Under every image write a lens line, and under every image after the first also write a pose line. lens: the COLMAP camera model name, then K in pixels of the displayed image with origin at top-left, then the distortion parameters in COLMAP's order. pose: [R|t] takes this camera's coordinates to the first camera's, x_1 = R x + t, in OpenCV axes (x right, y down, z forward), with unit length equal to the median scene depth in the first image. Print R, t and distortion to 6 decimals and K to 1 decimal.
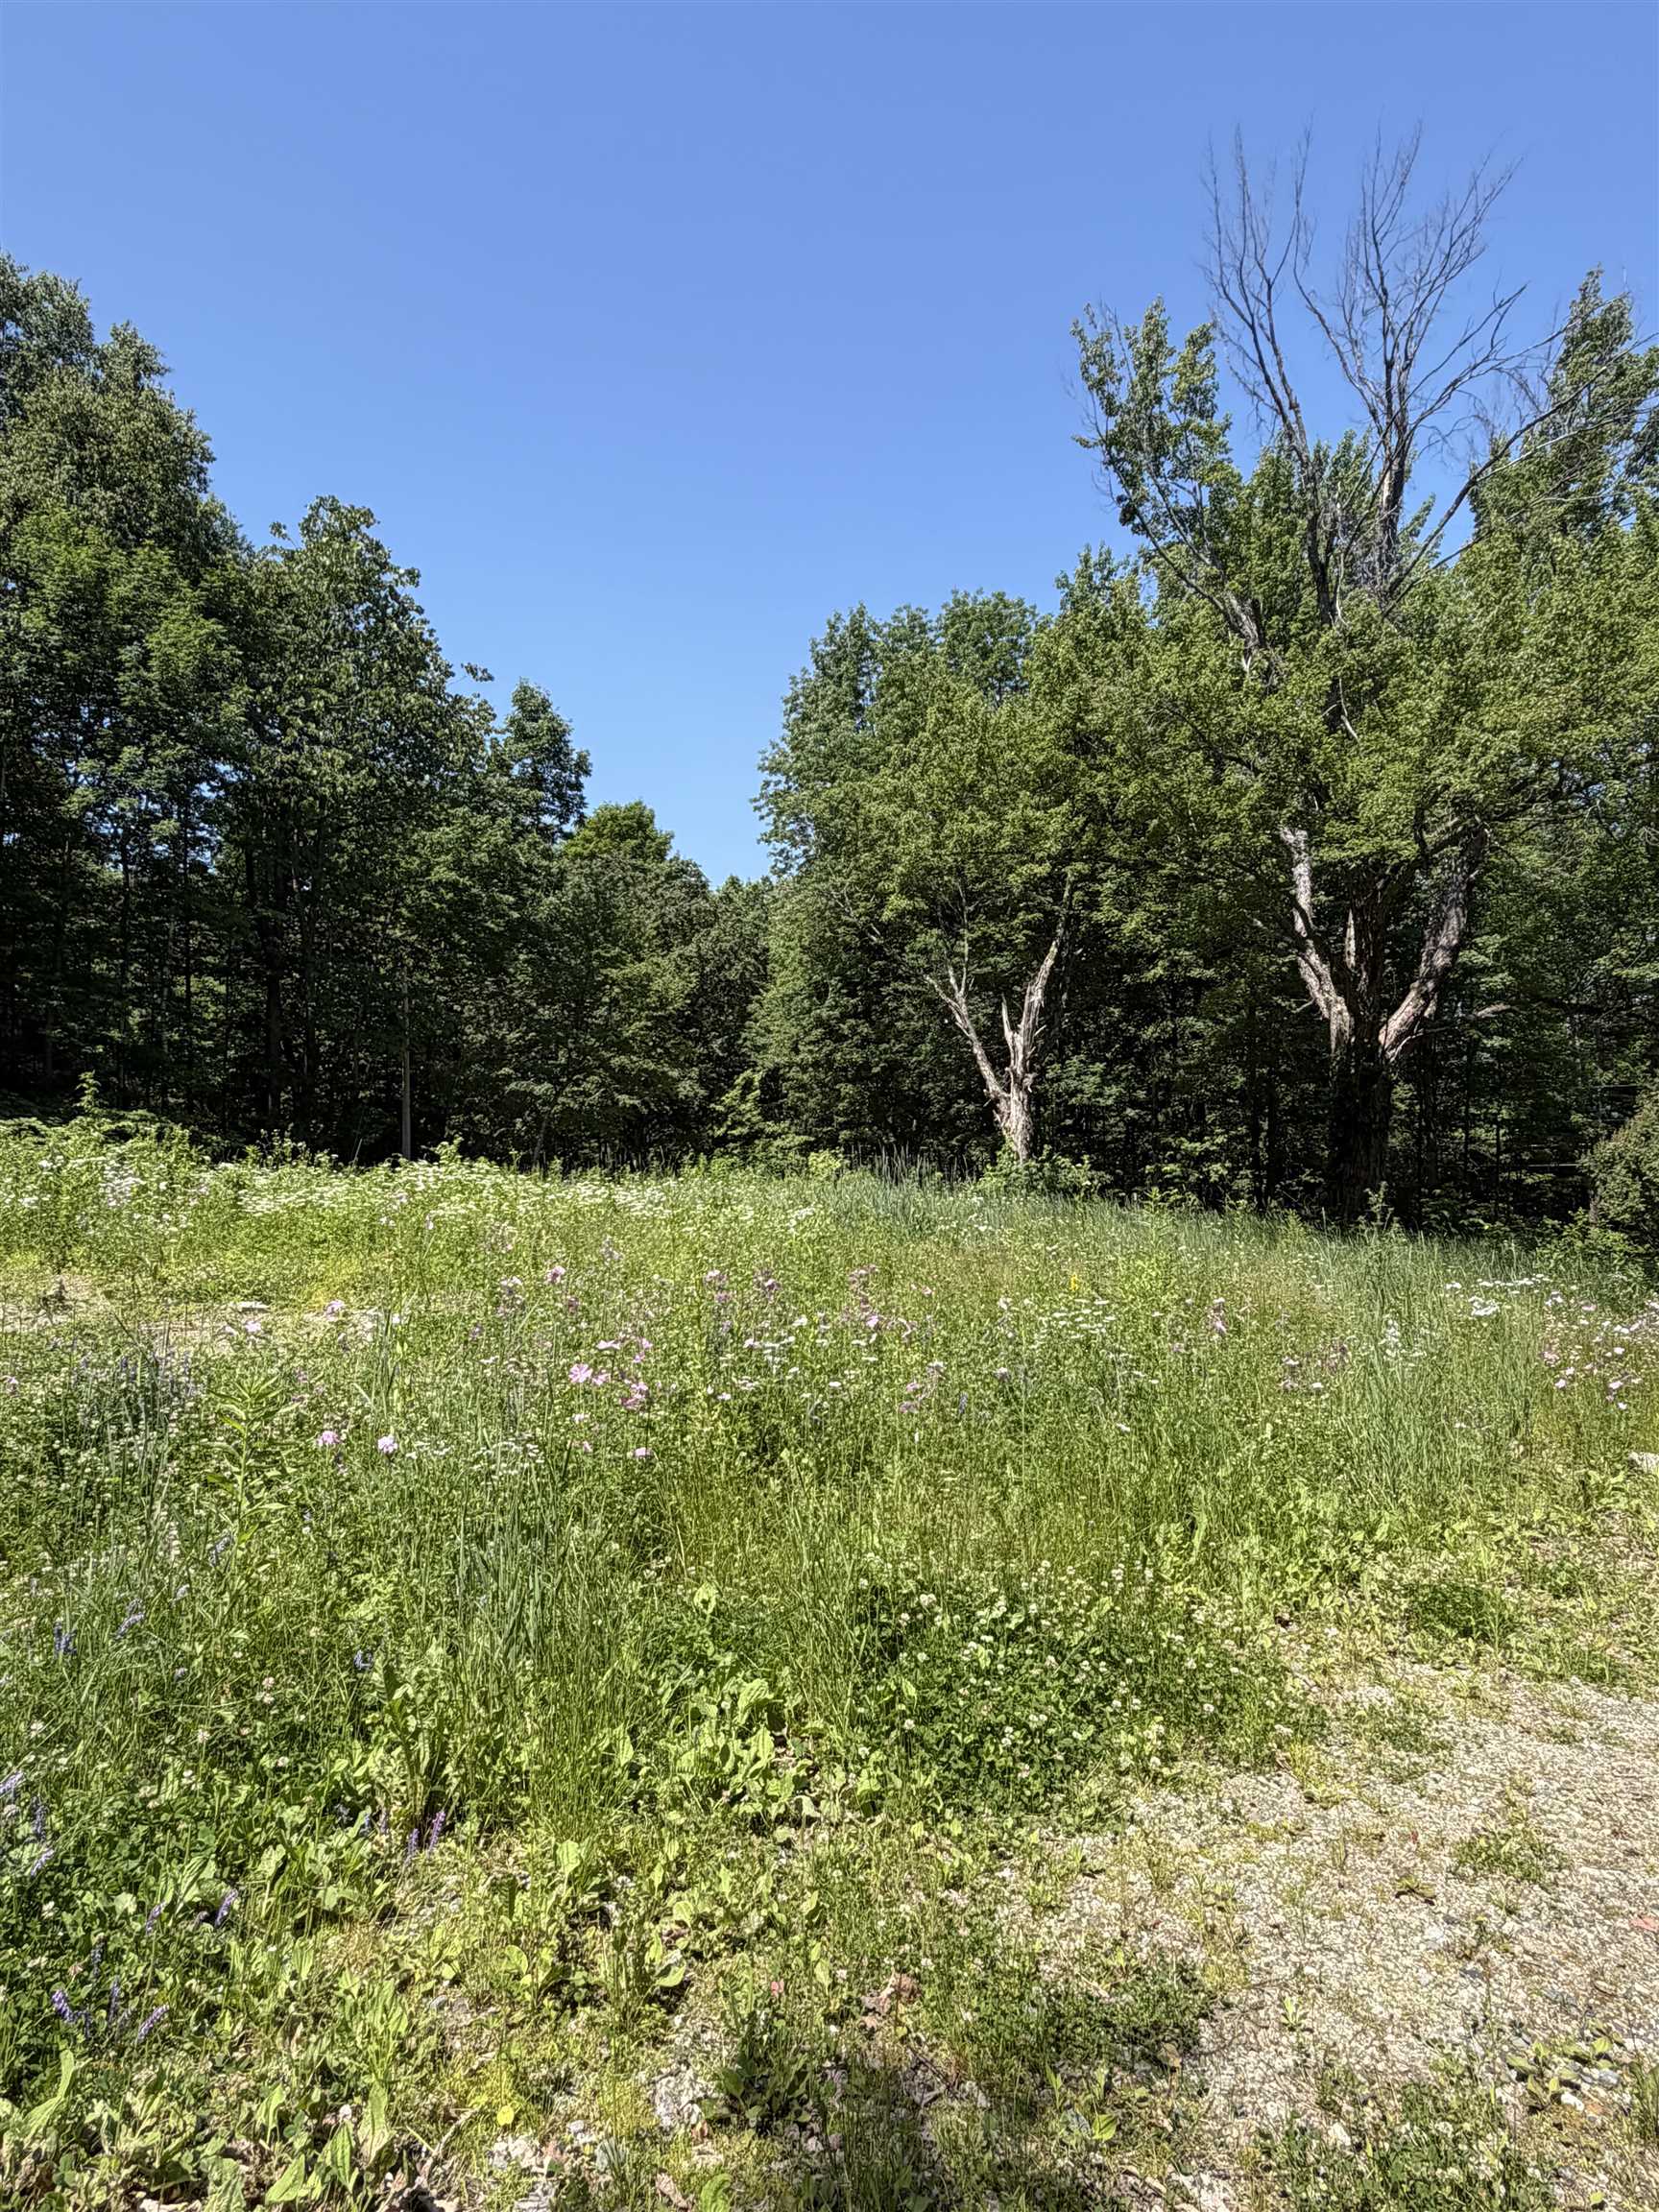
lens RADIAL K [[1257.5, 0, 829.5], [0, 1257.5, 1106.0], [0, 0, 1]] dist [-0.000921, 0.001405]
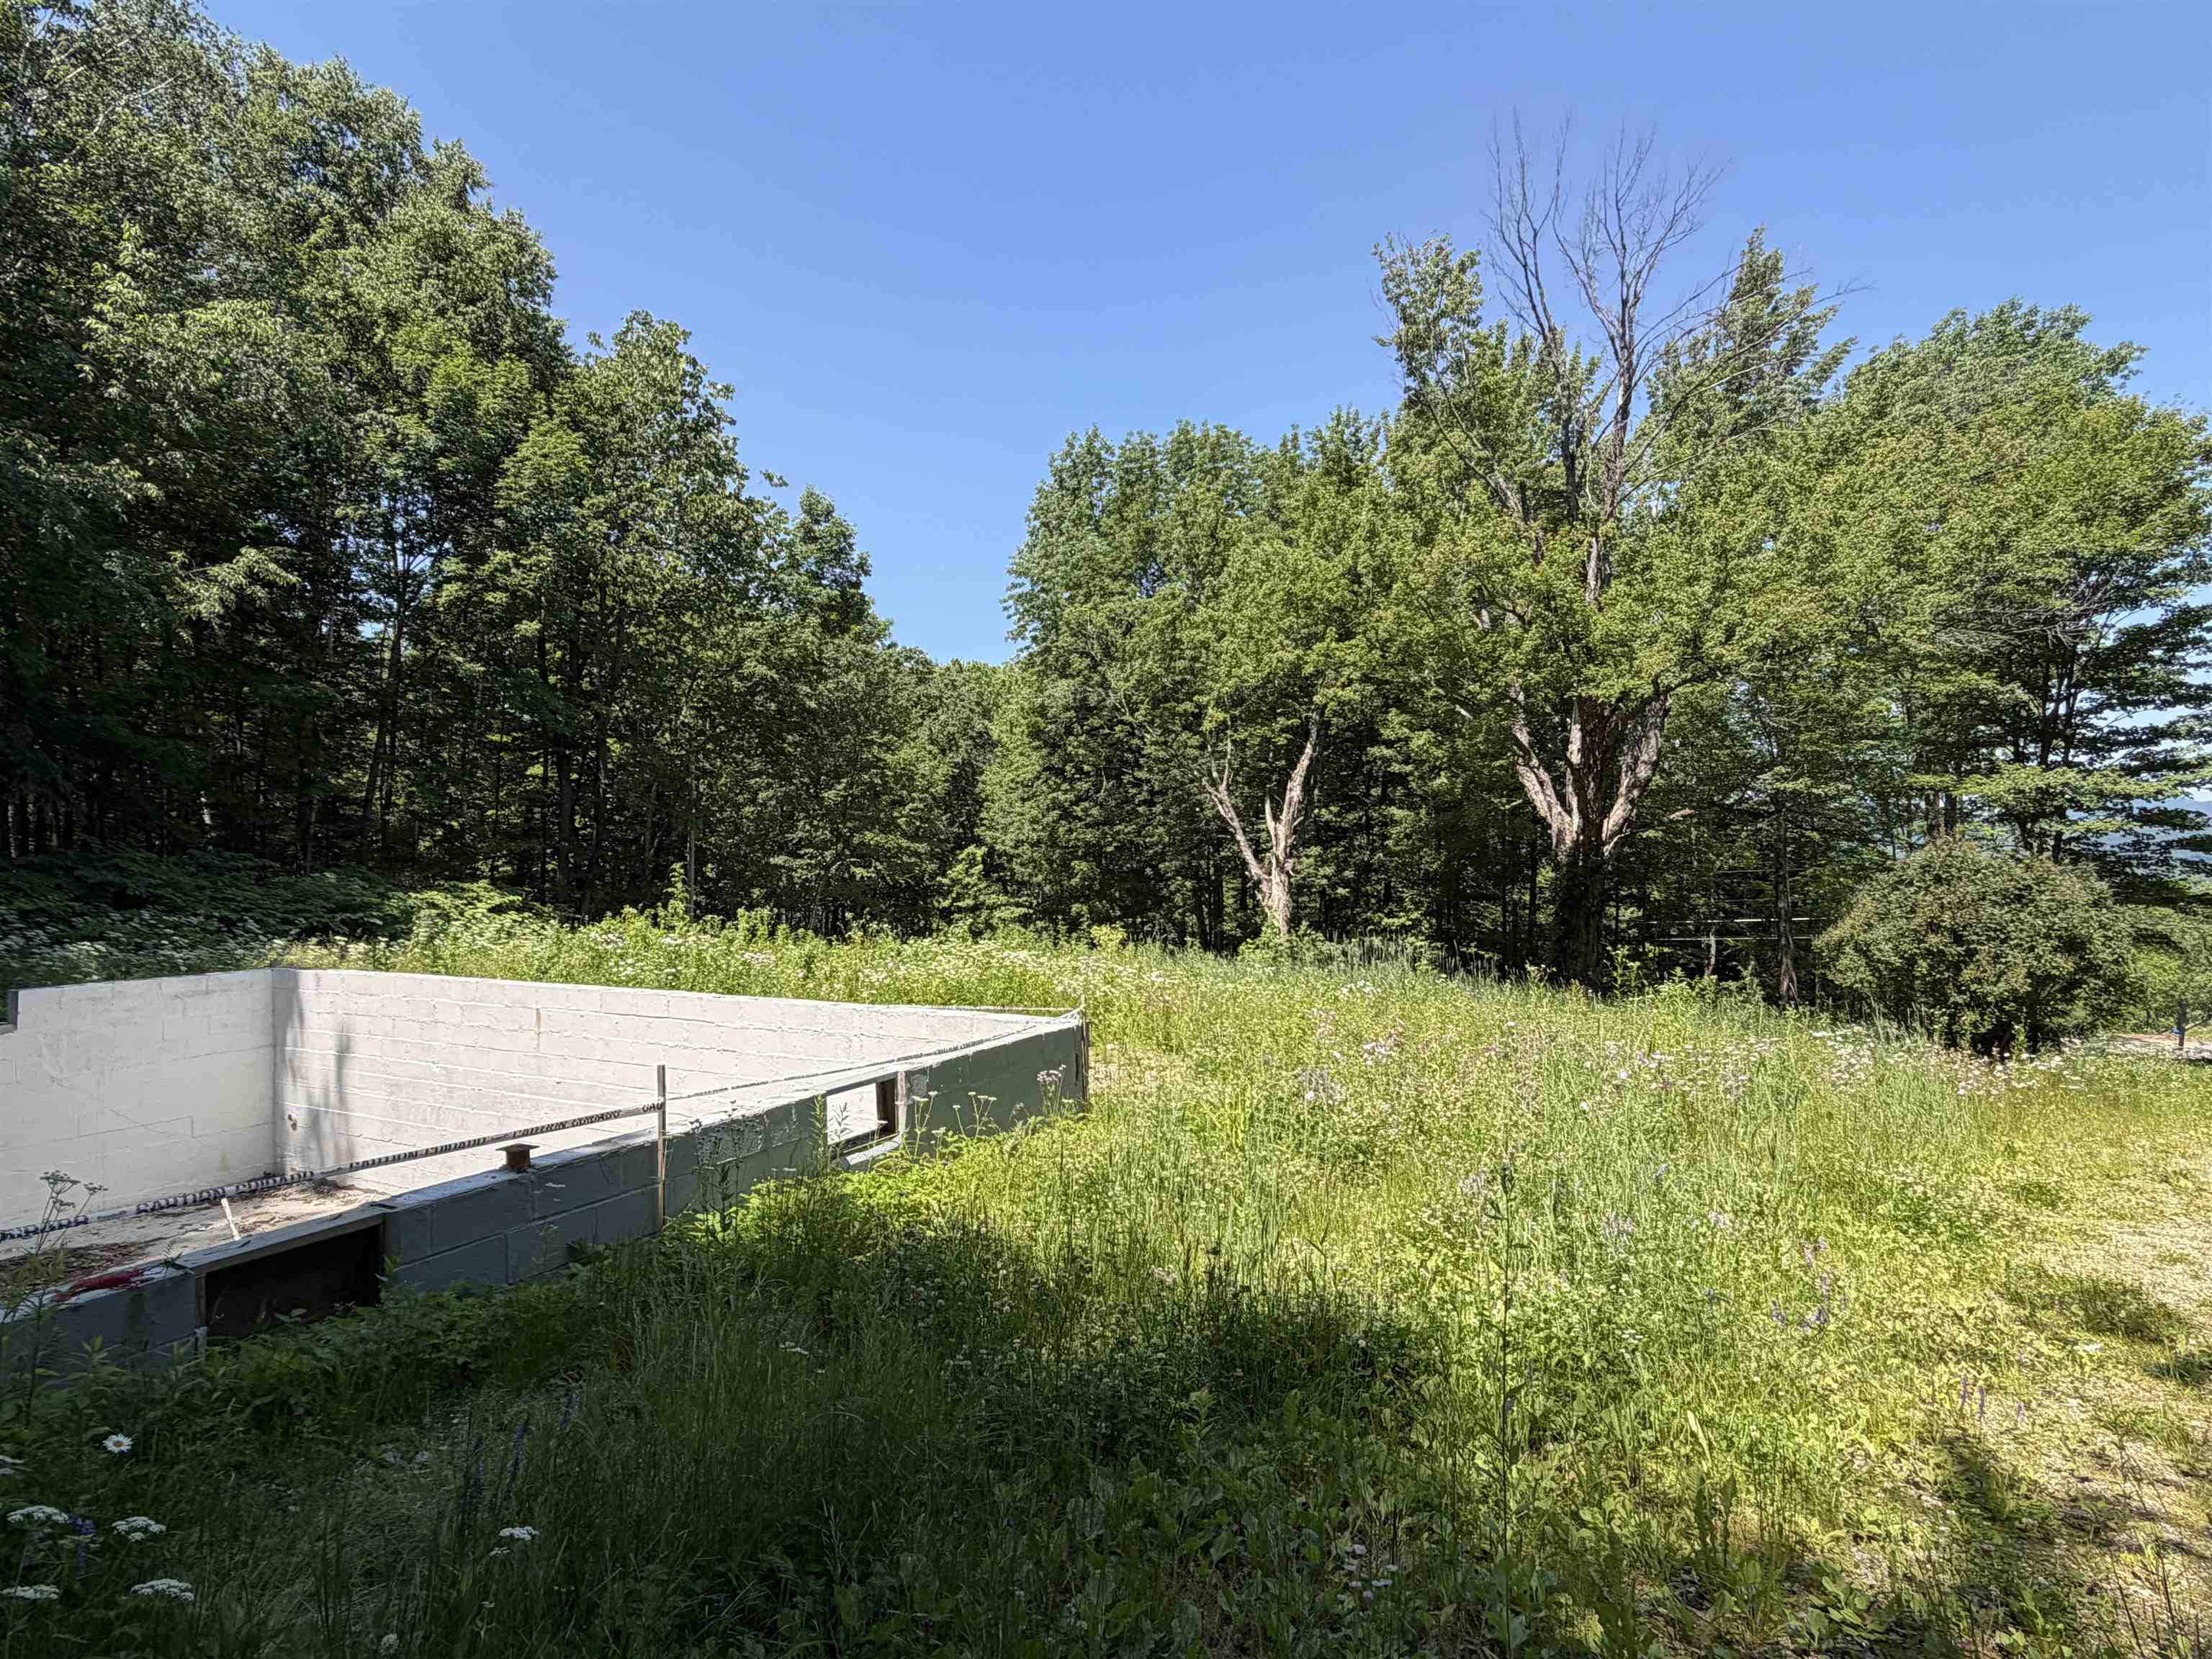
lens RADIAL K [[1230.3, 0, 1106.0], [0, 1230.3, 829.5], [0, 0, 1]] dist [-0.004667, 0.001241]
pose [[0.991075, 0.016795, 0.132244, -0.136801], [-0.012045, 0.999256, -0.036638, -0.008288], [-0.132761, 0.034718, 0.990540, -0.078388]]
